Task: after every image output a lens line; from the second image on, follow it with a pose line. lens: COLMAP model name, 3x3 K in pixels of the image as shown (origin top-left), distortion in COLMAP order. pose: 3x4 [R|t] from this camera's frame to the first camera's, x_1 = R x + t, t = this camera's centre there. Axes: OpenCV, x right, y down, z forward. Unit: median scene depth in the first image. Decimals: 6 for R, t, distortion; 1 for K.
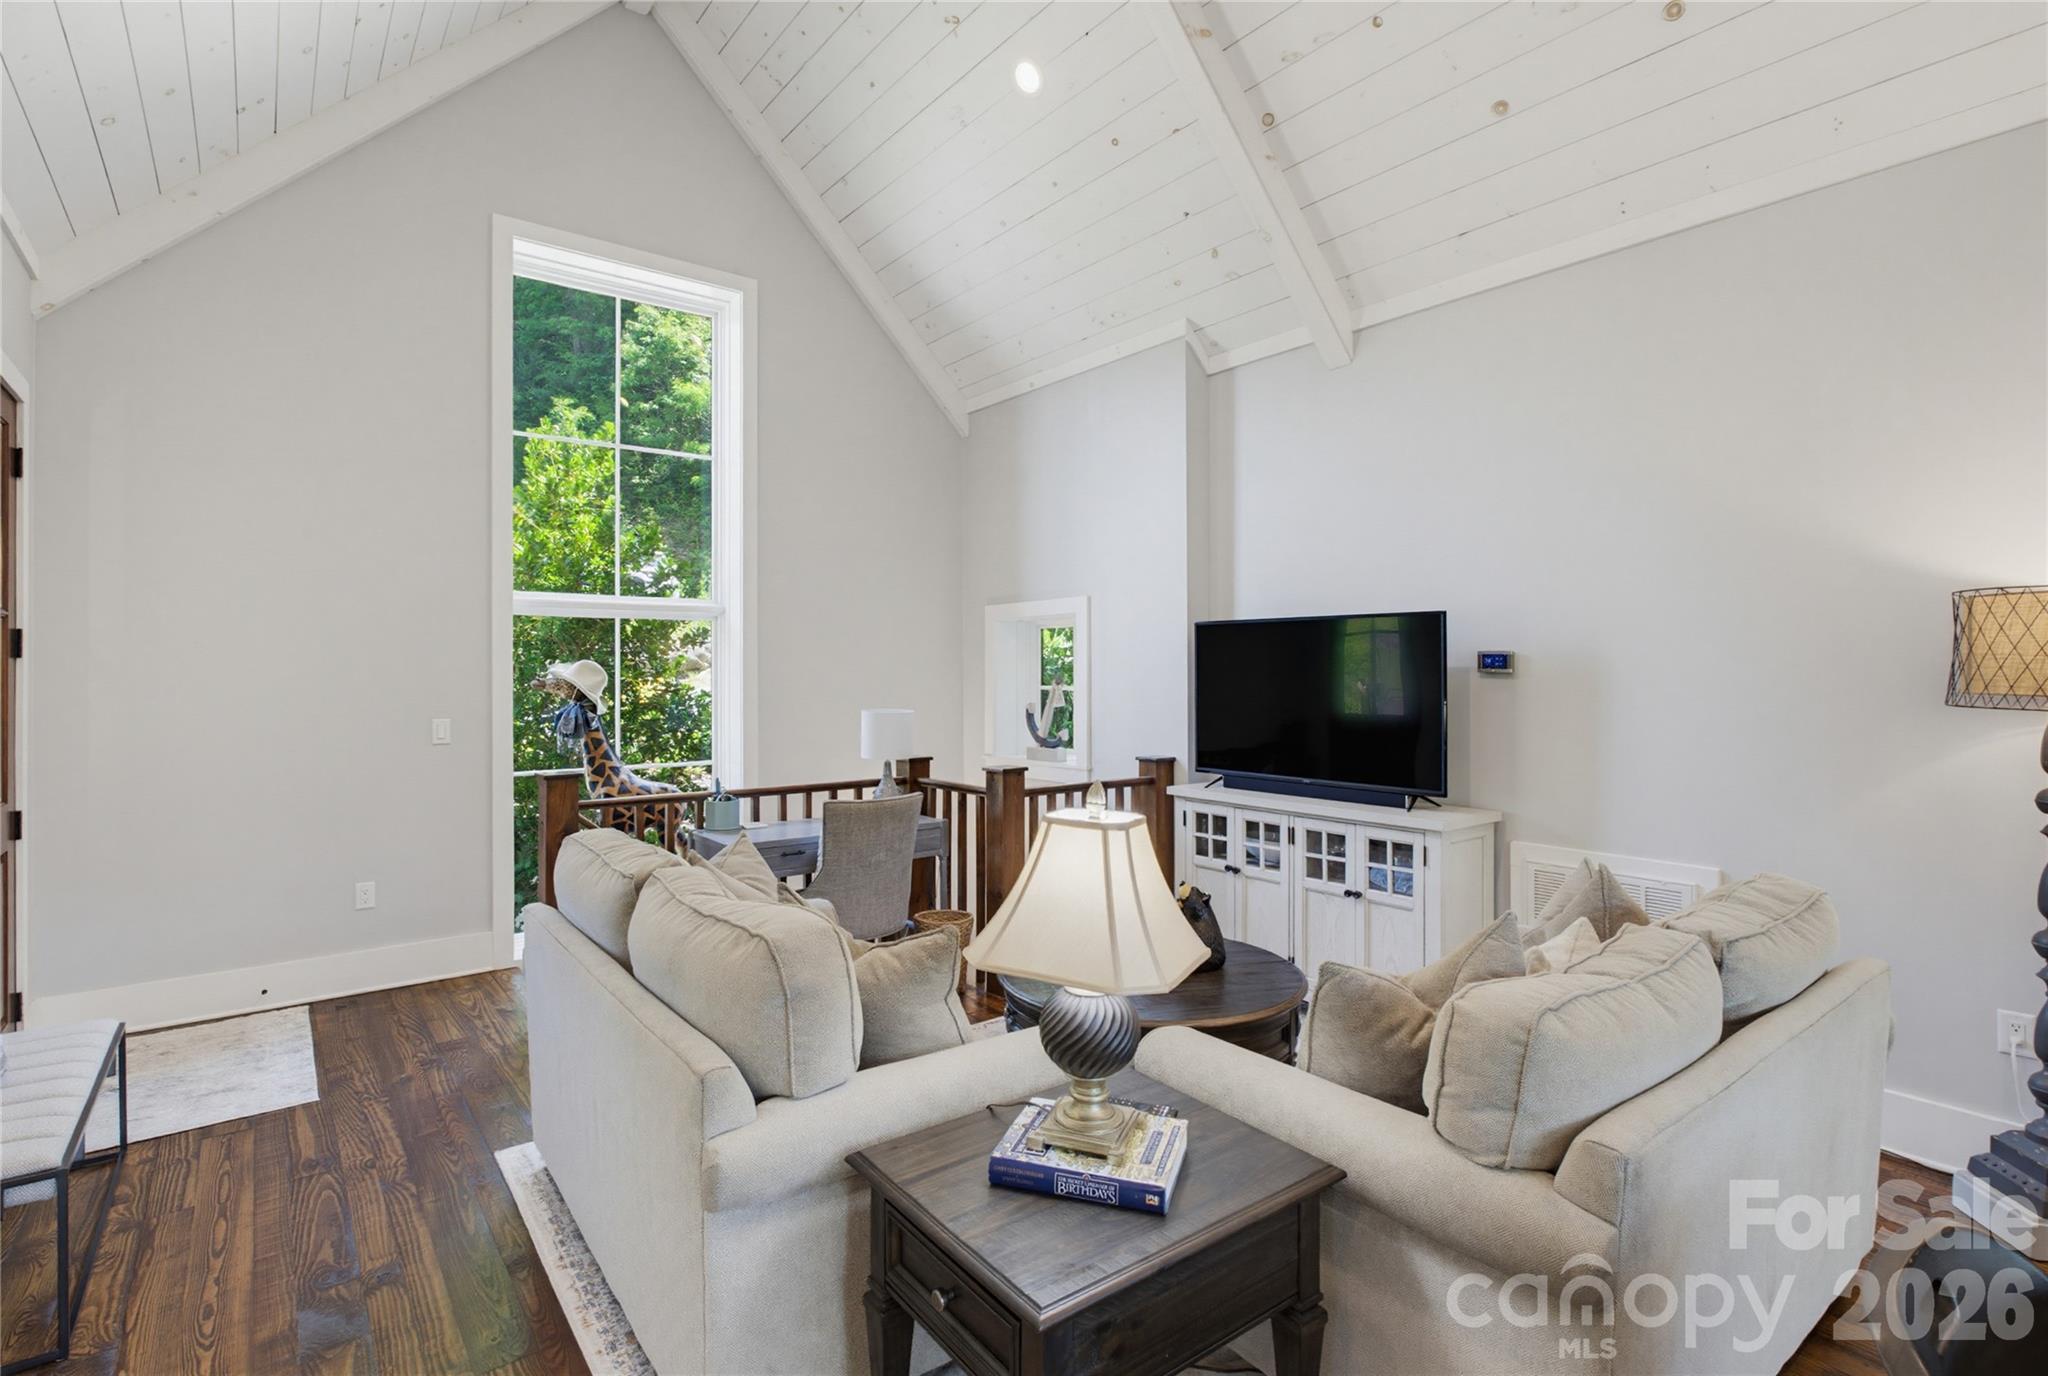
lens RADIAL K [[981.2, 0, 1033.3], [0, 981.2, 690.6], [0, 0, 1]] dist [-0.003055, -0.000115]
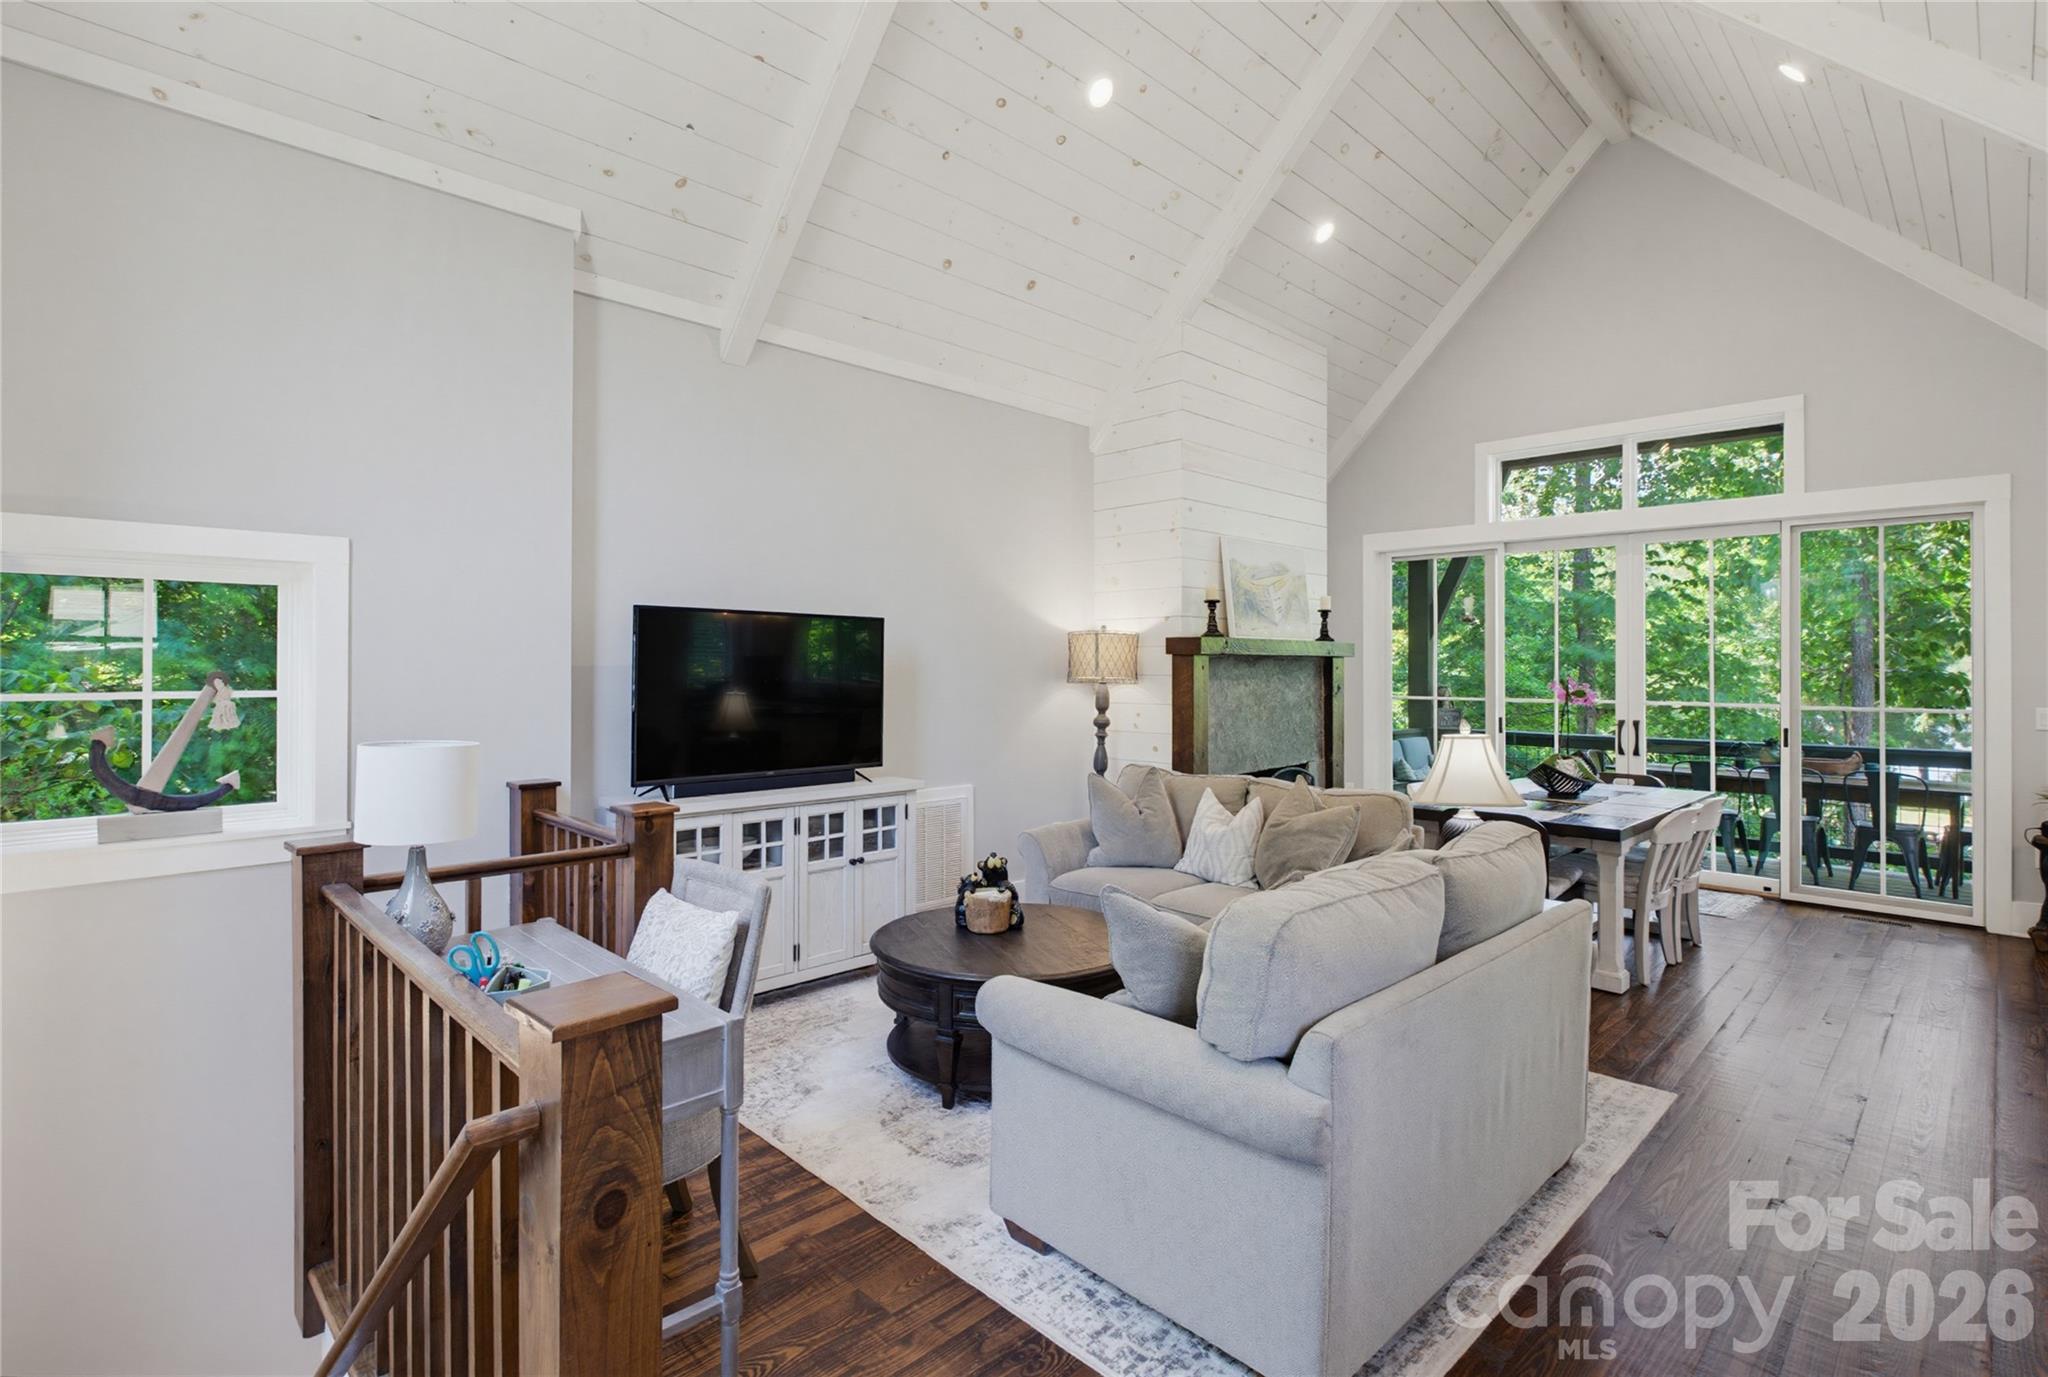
lens RADIAL K [[992.3, 0, 1017.5], [0, 992.3, 656.7], [0, 0, 1]] dist [-0.002783, 0.000032]
pose [[-0.107493, -0.005694, 0.994190, -0.808027], [0.003201, 0.999976, 0.006074, -0.035785], [-0.994201, 0.003835, -0.107472, 0.897178]]
